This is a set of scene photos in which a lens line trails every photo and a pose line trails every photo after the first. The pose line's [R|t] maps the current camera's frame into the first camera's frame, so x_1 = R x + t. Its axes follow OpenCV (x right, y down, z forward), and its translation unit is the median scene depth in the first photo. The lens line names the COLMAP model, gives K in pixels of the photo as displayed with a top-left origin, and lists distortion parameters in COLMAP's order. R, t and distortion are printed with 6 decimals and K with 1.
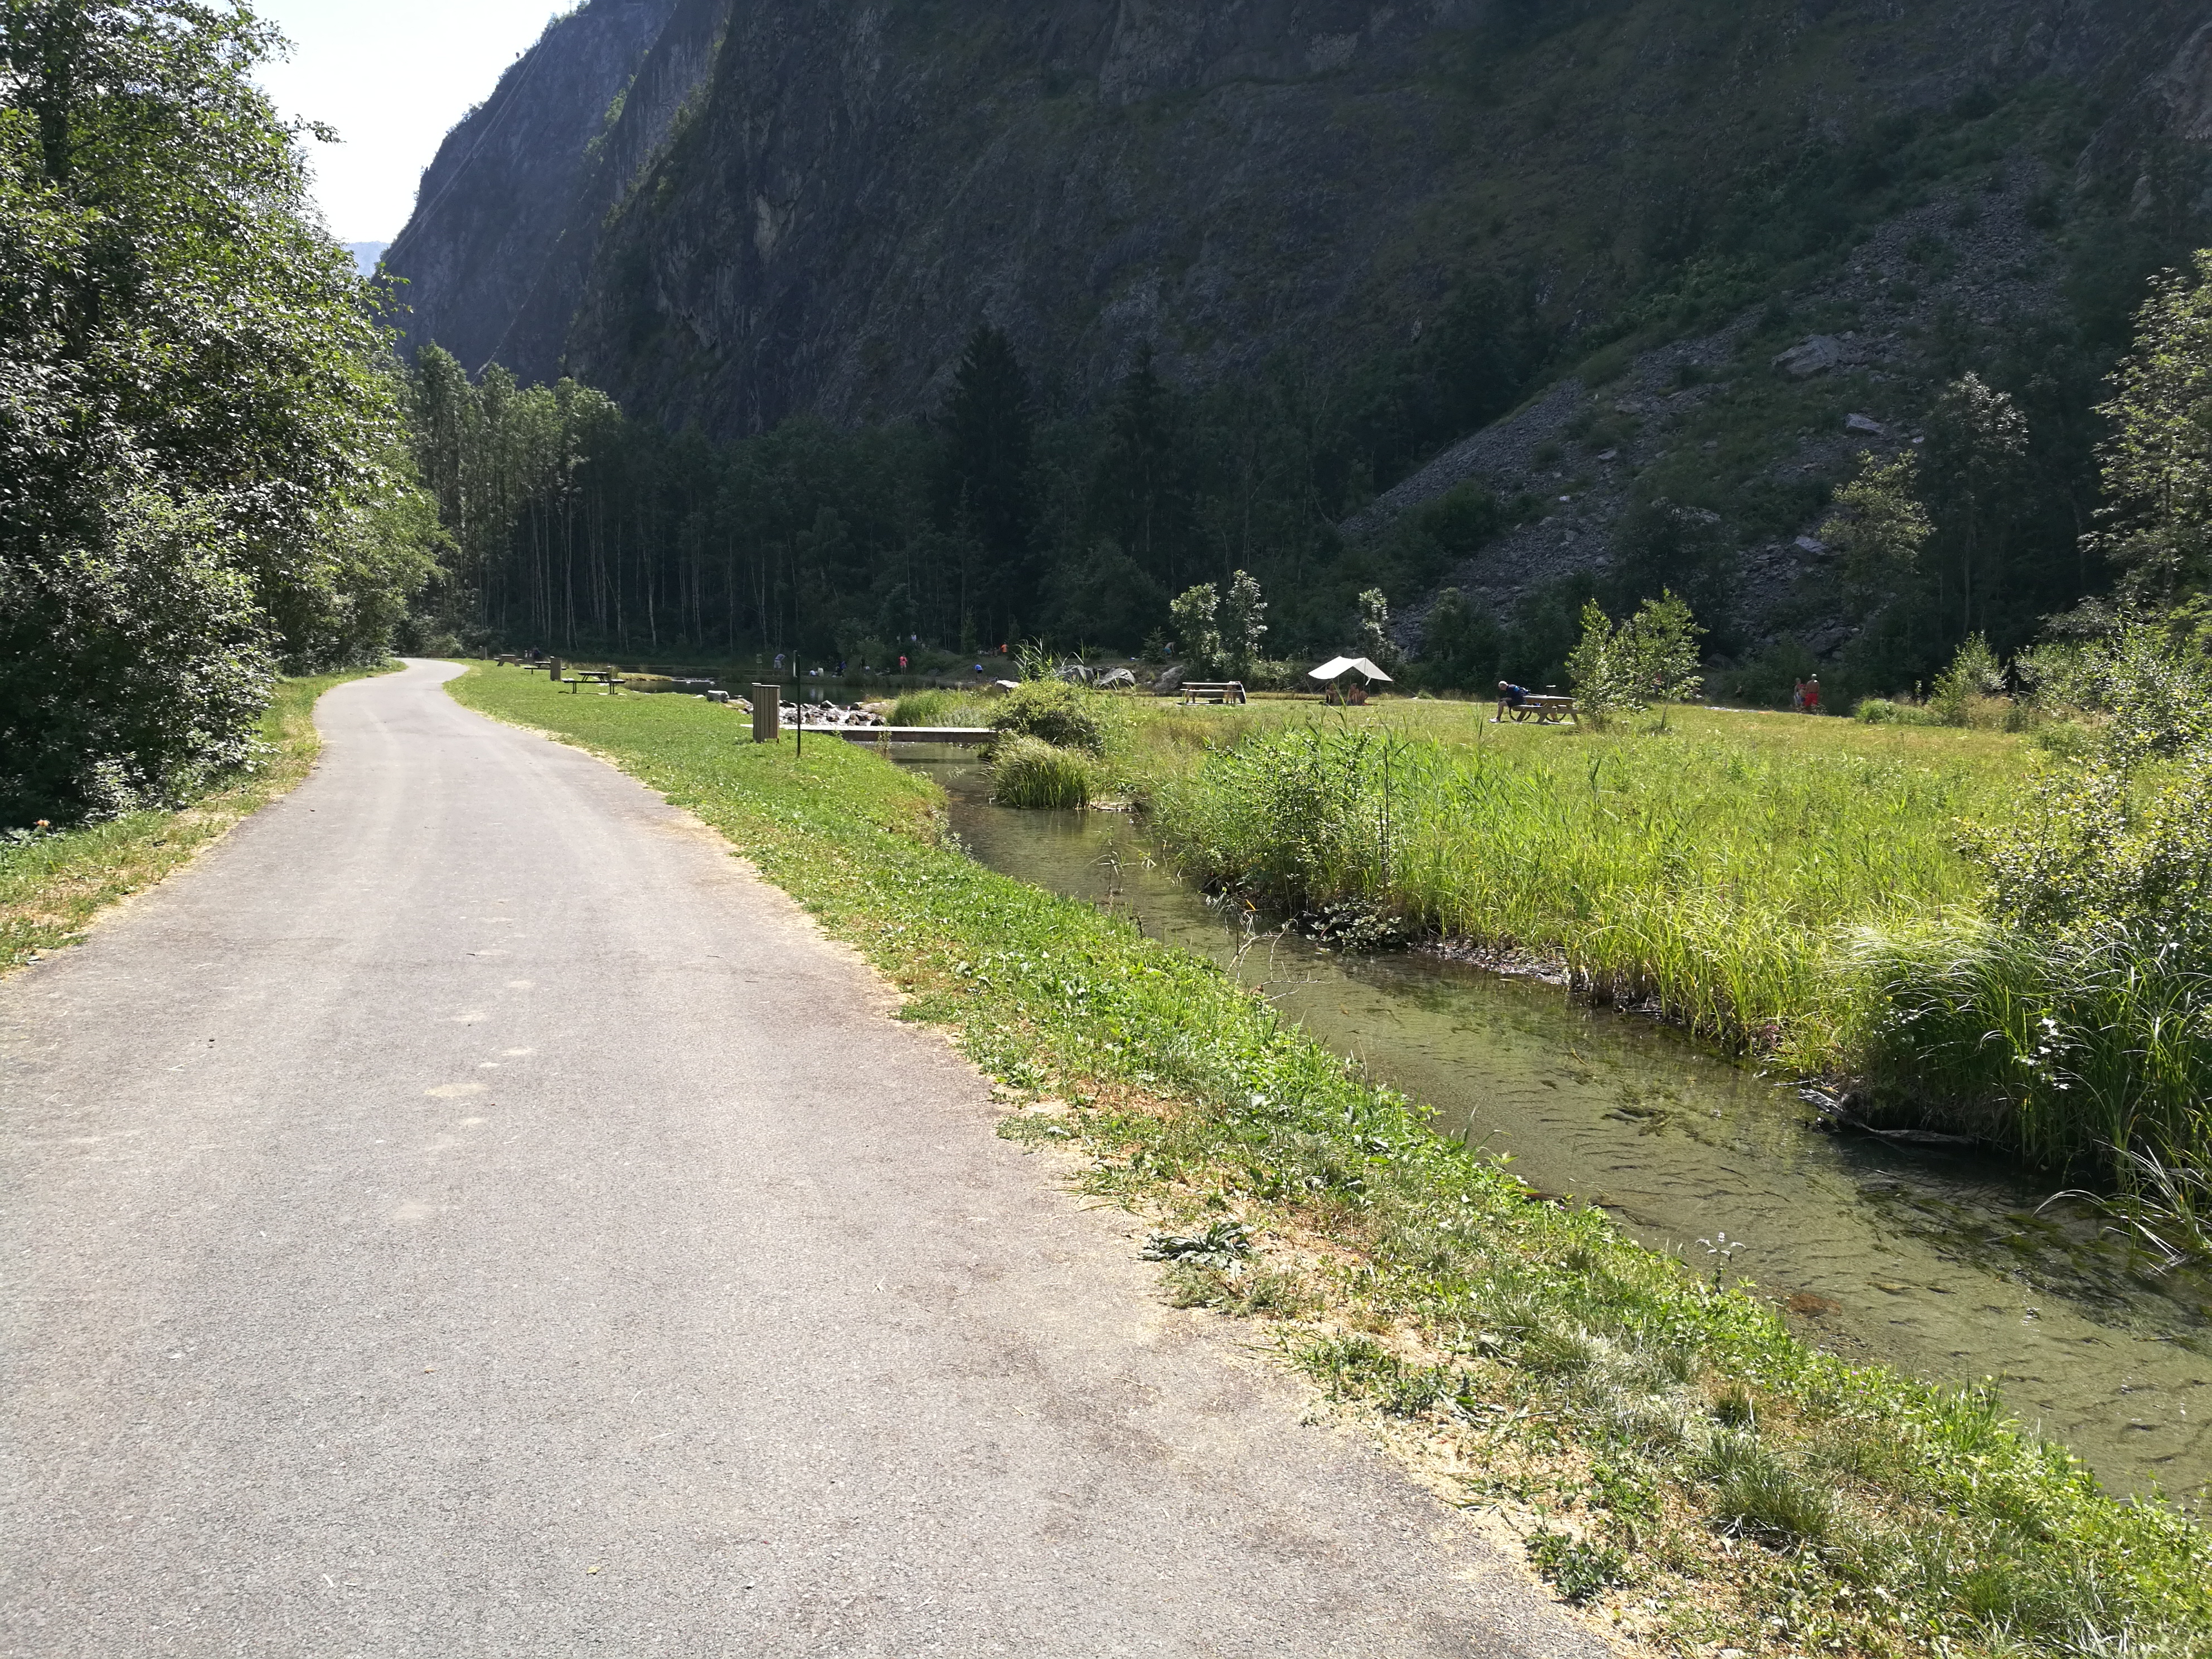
lens RADIAL K [[1579.0, 0, 1109.5], [0, 1579.0, 819.5], [0, 0, 1]] dist [-0.005098, -0.003838]
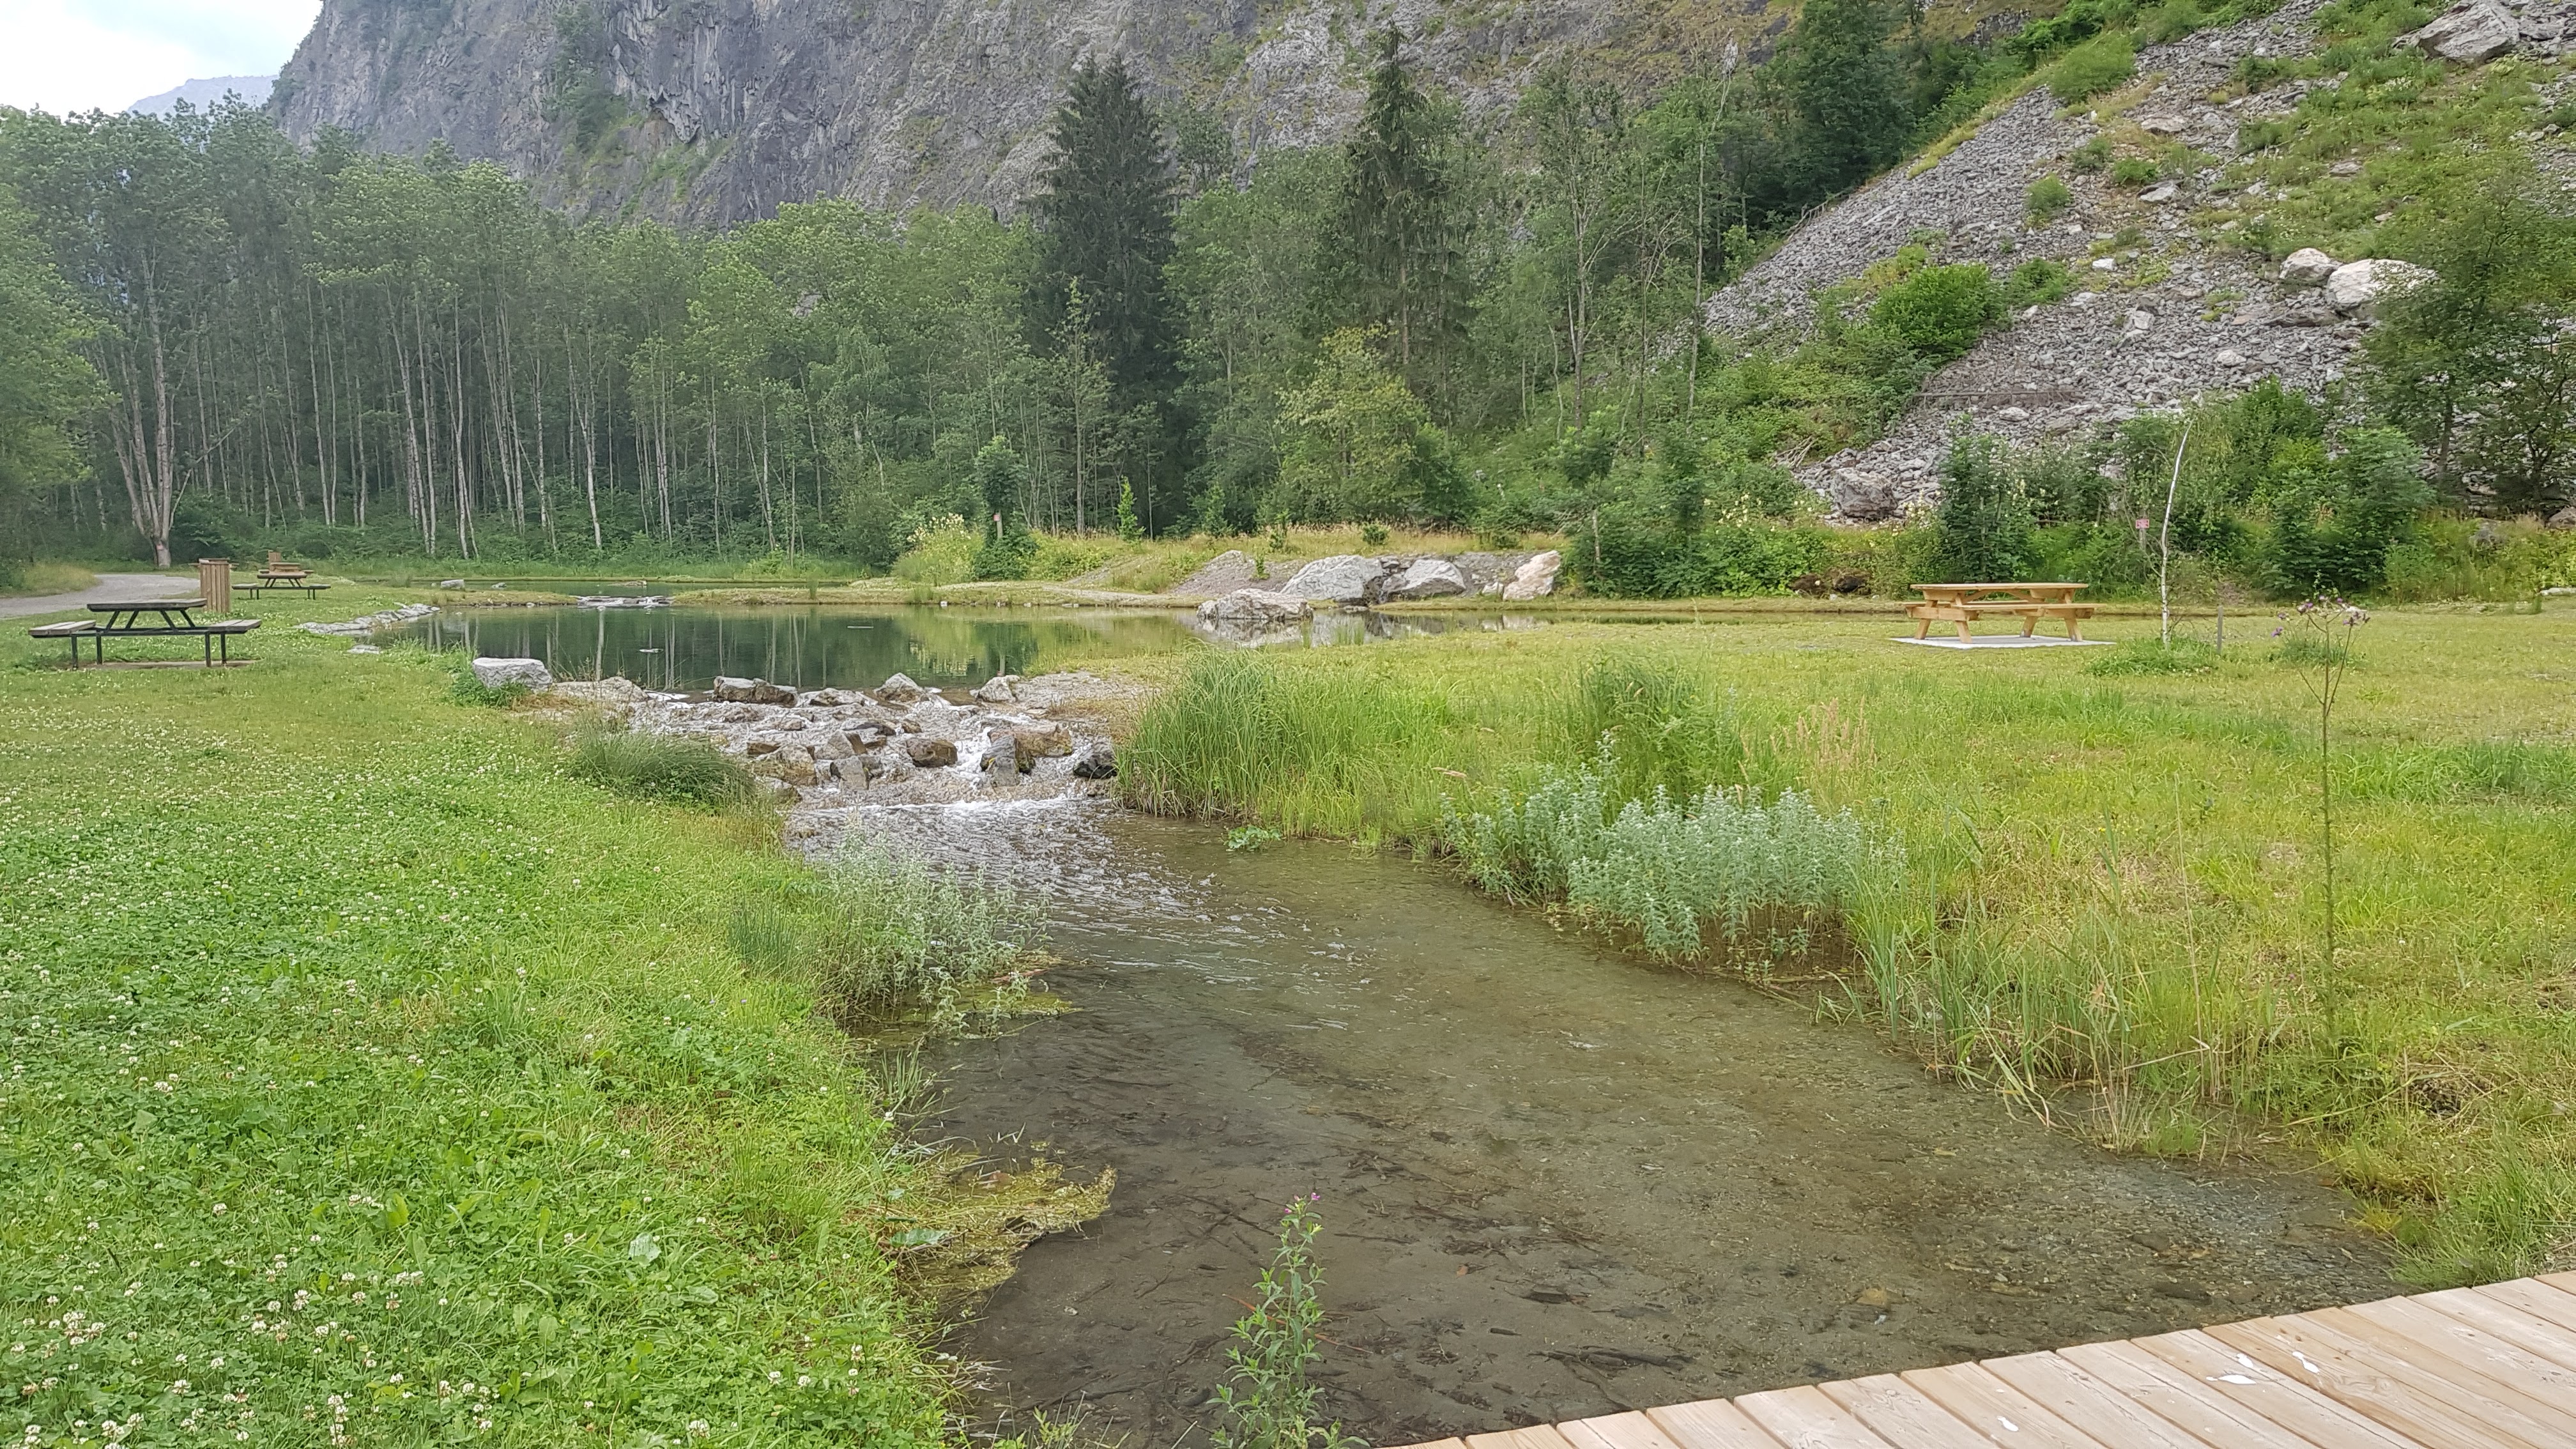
lens RADIAL K [[1908.3, 0, 1299.9], [0, 1908.3, 732.7], [0, 0, 1]] dist [0.006269, -0.007454]
pose [[0.998502, -0.026823, 0.047682, -0.029010], [0.027304, 0.999582, -0.009464, -0.013605], [-0.047408, 0.010752, 0.998818, 0.149416]]
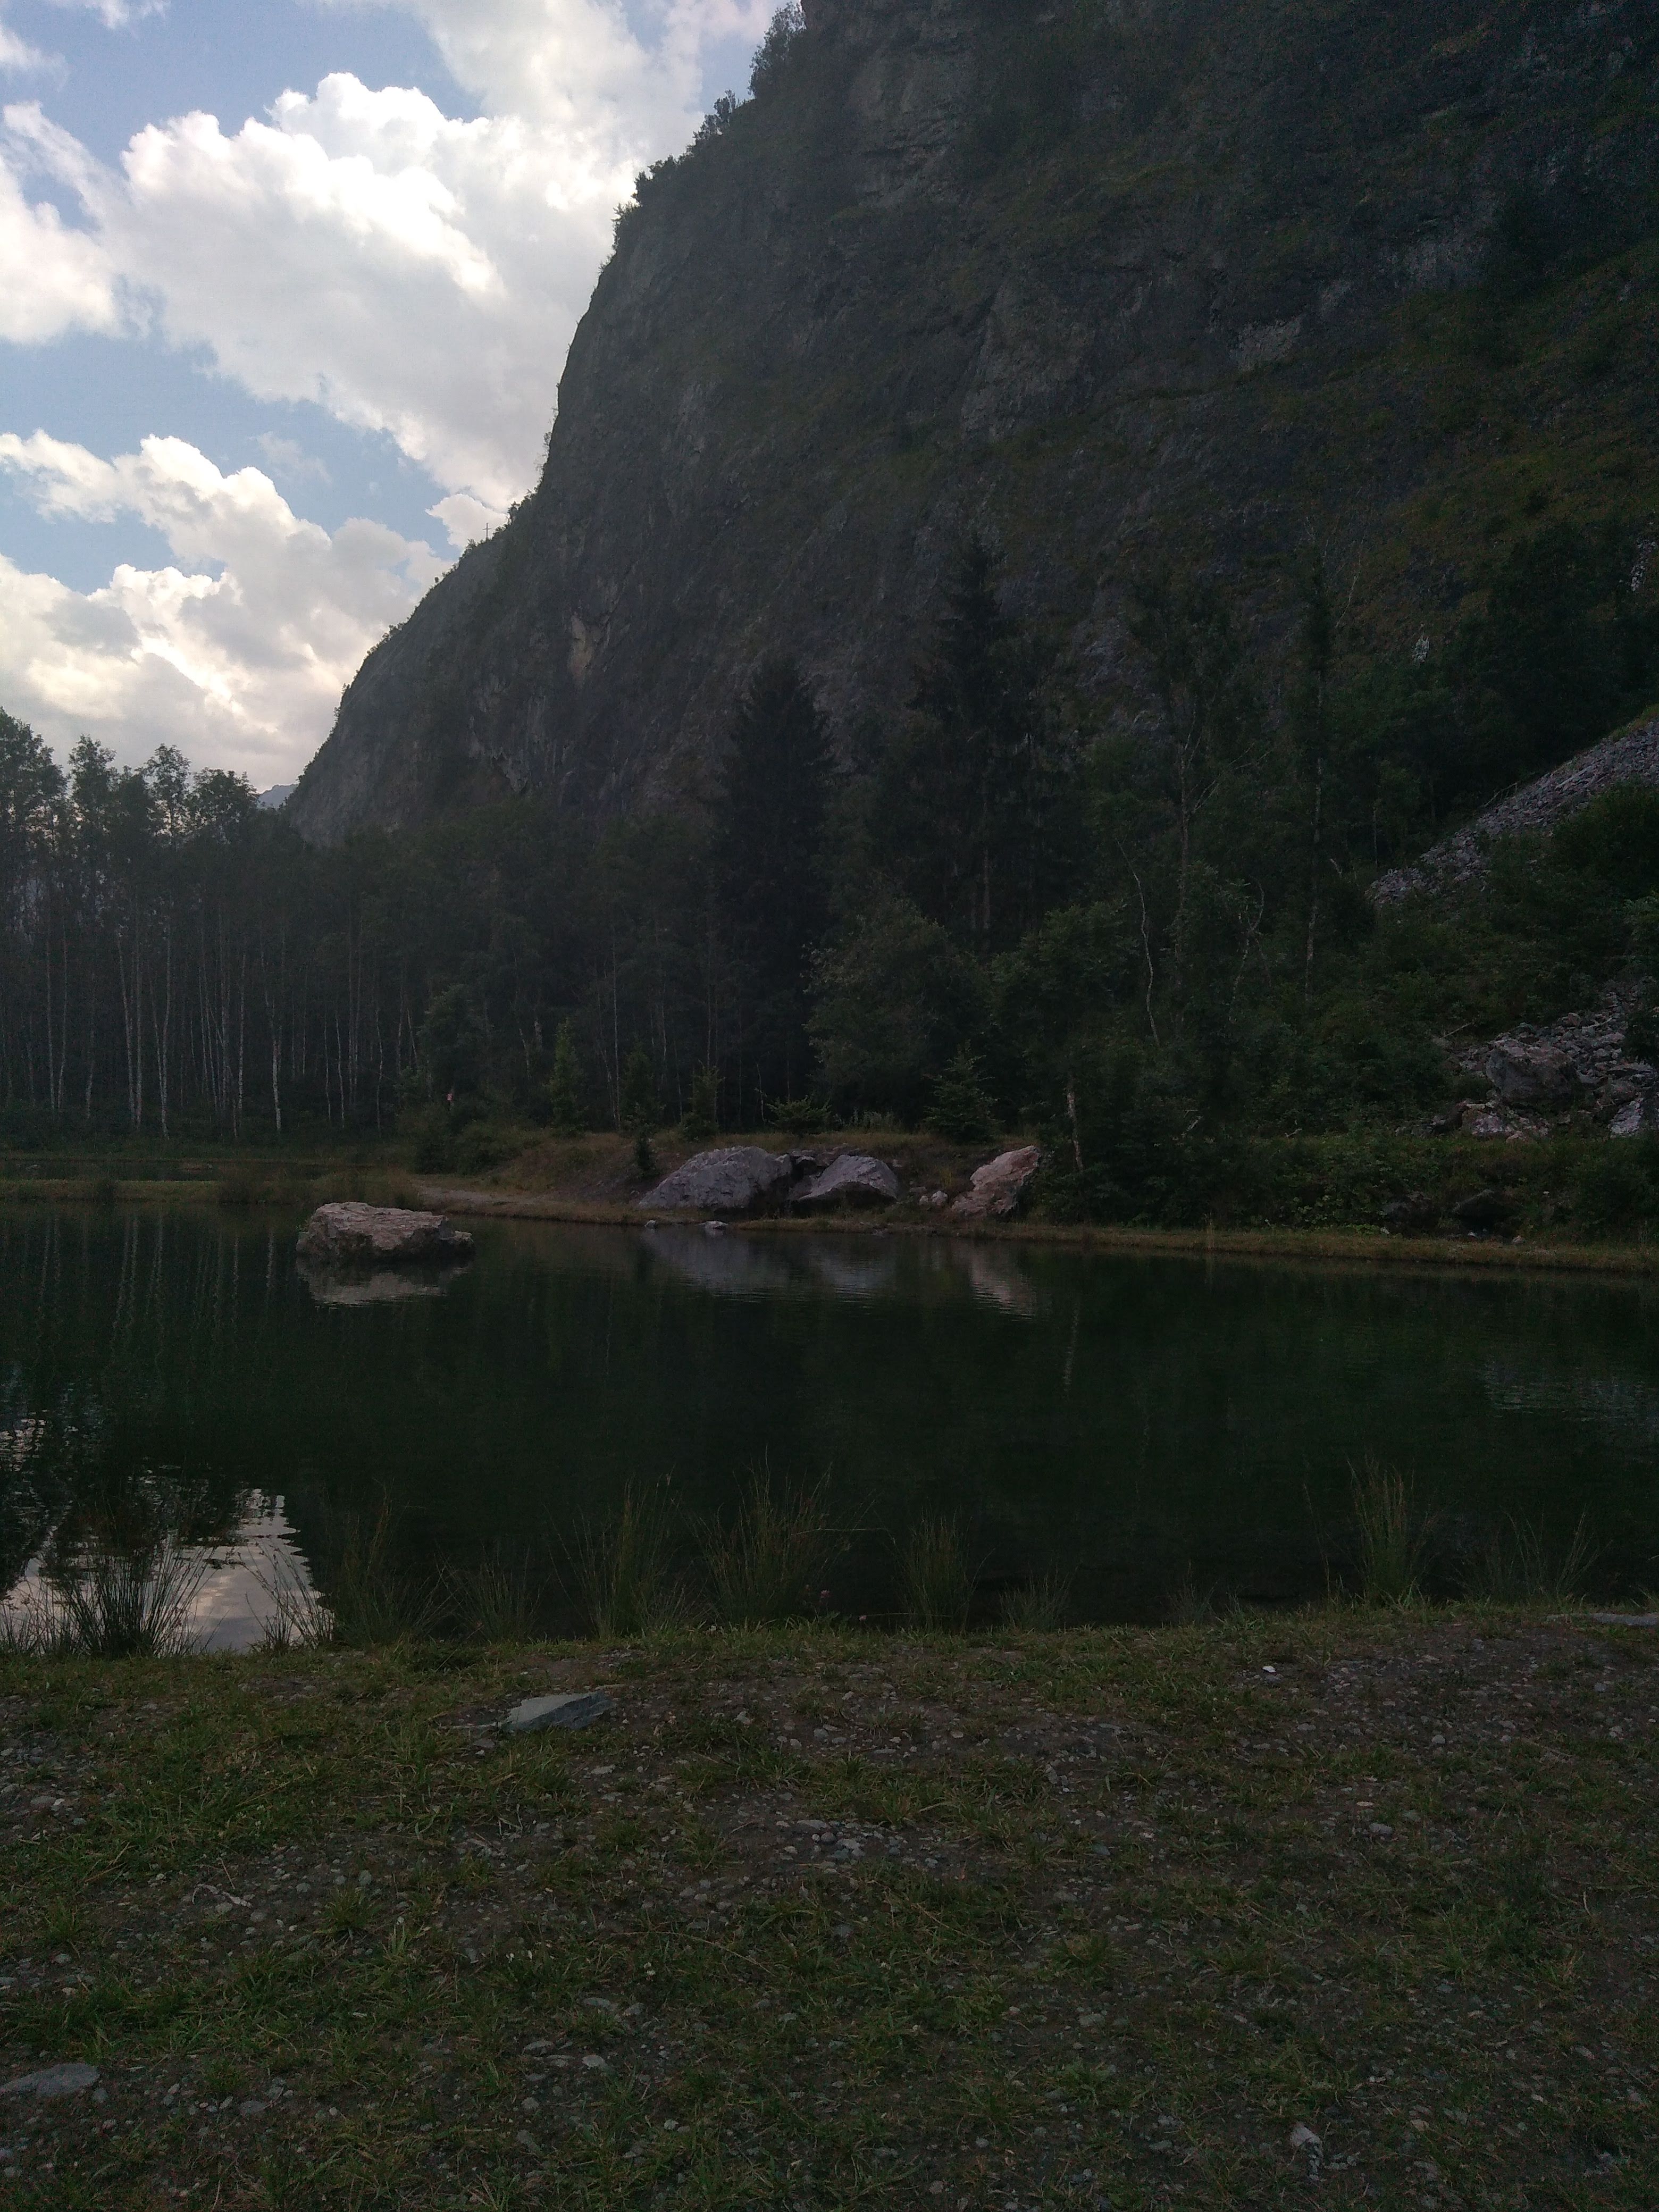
lens RADIAL K [[1579.0, 0, 824.5], [0, 1579.0, 1124.1], [0, 0, 1]] dist [-0.005098, -0.003838]
pose [[0.992976, -0.005464, -0.118193, 0.017638], [-0.008629, 0.992929, -0.118399, -0.024909], [0.118004, 0.118587, 0.985907, 0.264270]]
